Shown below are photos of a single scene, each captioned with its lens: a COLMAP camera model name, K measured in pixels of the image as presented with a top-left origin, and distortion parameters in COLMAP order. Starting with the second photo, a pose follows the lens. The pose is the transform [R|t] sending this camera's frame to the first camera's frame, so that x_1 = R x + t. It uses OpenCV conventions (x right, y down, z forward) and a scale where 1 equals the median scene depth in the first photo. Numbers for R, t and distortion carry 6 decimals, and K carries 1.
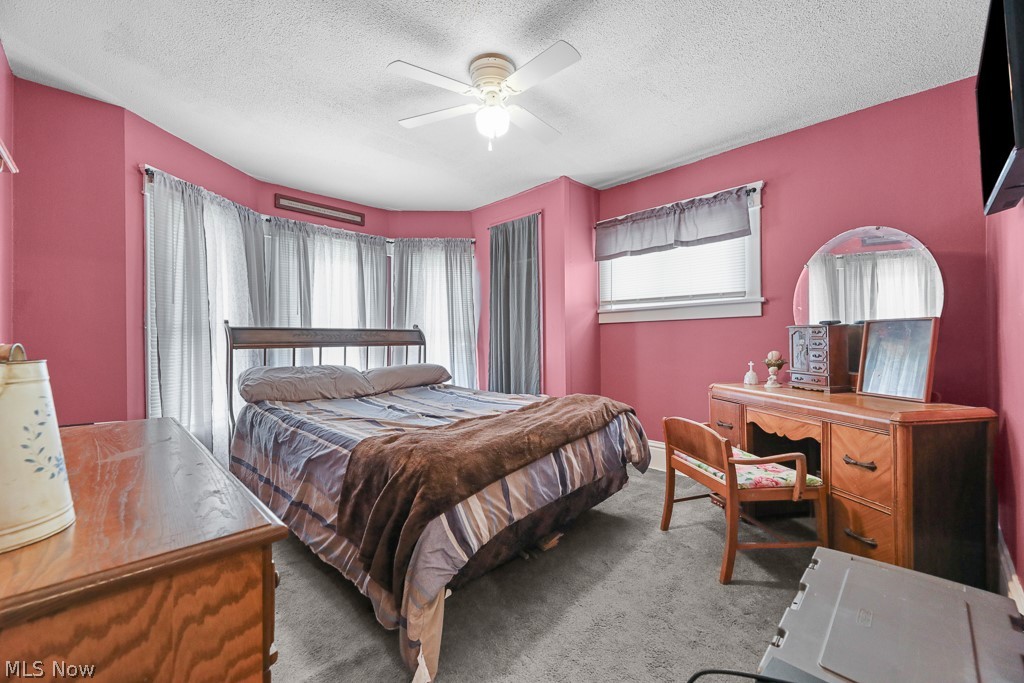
lens RADIAL K [[410.0, 0, 511.6], [0, 410.0, 347.0], [0, 0, 1]] dist [0.002826, 0.000067]
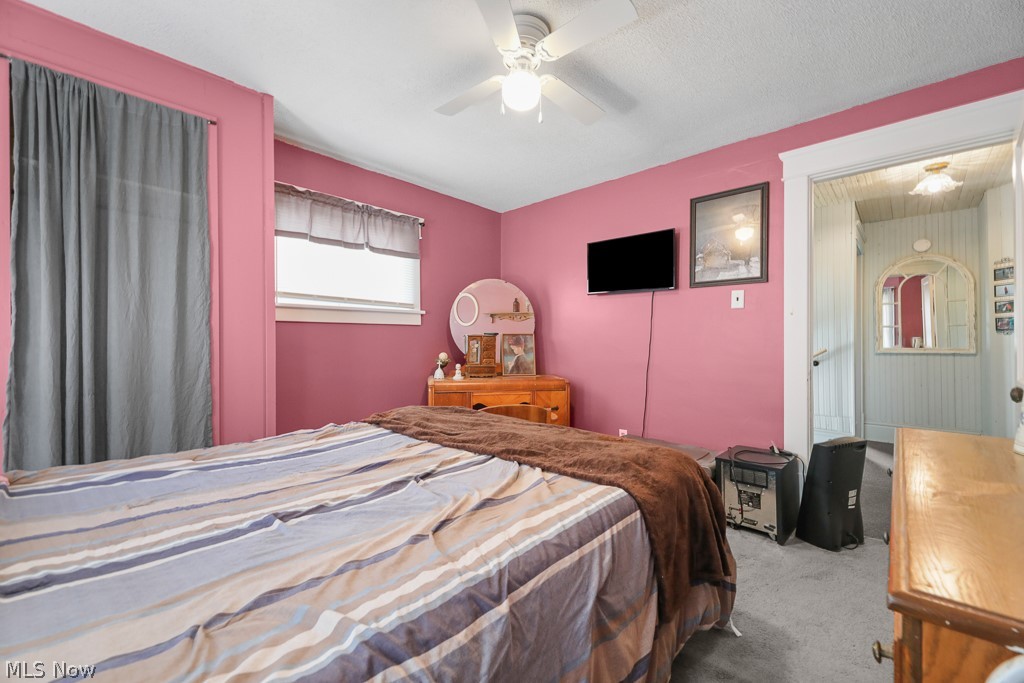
lens RADIAL K [[410.0, 0, 511.6], [0, 410.0, 347.0], [0, 0, 1]] dist [0.002826, 0.000067]
pose [[-0.033130, -0.008702, 0.999413, -0.594322], [0.008250, 0.999926, 0.008980, -0.015658], [-0.999417, 0.008543, -0.033056, 0.683168]]
